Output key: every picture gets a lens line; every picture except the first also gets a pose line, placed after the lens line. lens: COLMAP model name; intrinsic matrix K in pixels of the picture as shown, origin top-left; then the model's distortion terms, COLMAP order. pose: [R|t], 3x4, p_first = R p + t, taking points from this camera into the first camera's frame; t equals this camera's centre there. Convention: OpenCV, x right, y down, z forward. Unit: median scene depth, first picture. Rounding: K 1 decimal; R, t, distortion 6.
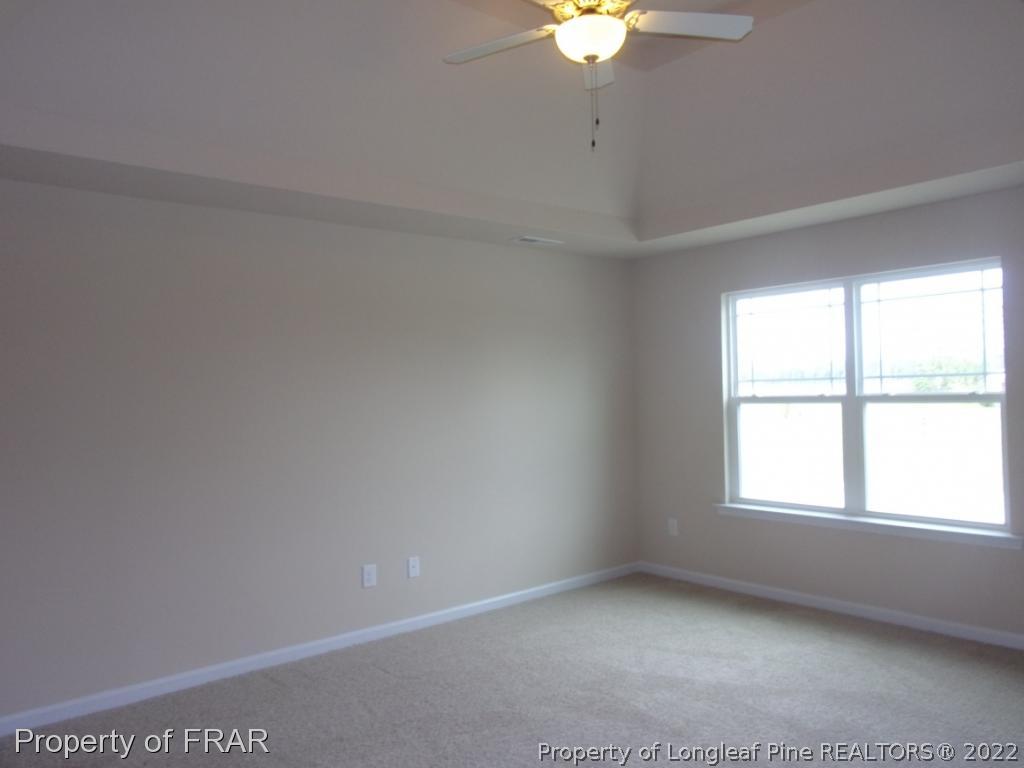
lens RADIAL K [[778.5, 0, 544.8], [0, 778.5, 374.1], [0, 0, 1]] dist [0.010628, -0.031499]
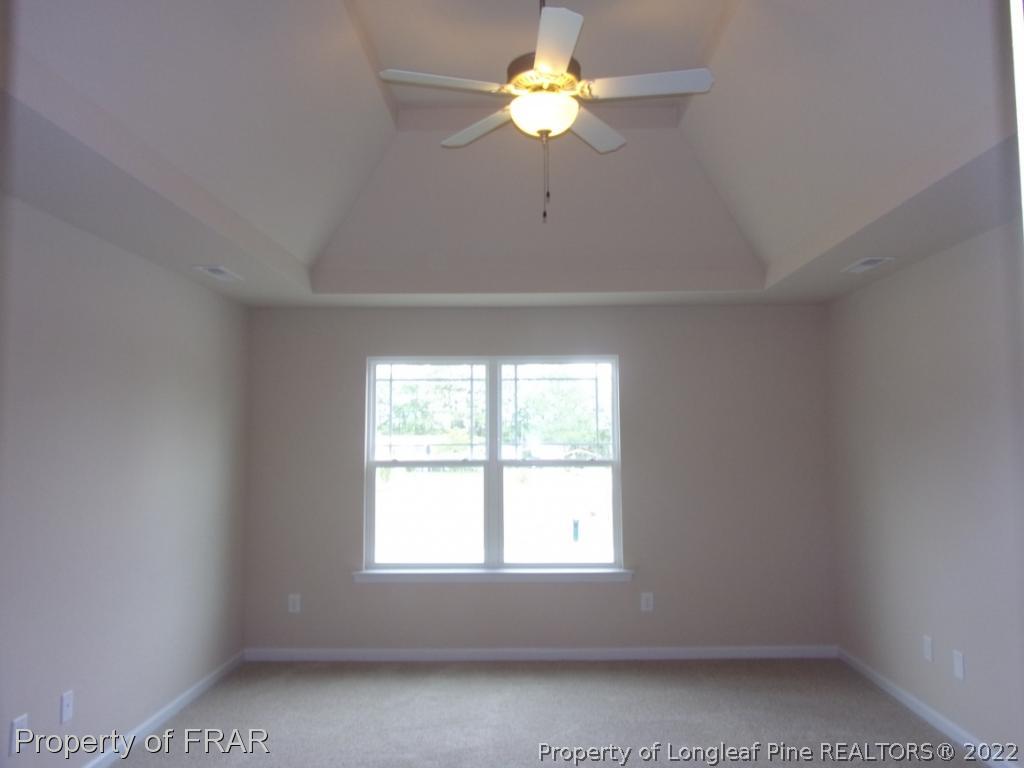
lens RADIAL K [[778.5, 0, 511.3], [0, 778.5, 378.3], [0, 0, 1]] dist [0.010628, -0.031499]
pose [[0.662727, 0.082146, 0.744342, -0.407873], [-0.028530, 0.996013, -0.084518, 0.002786], [-0.748317, 0.034776, 0.662429, 0.209253]]
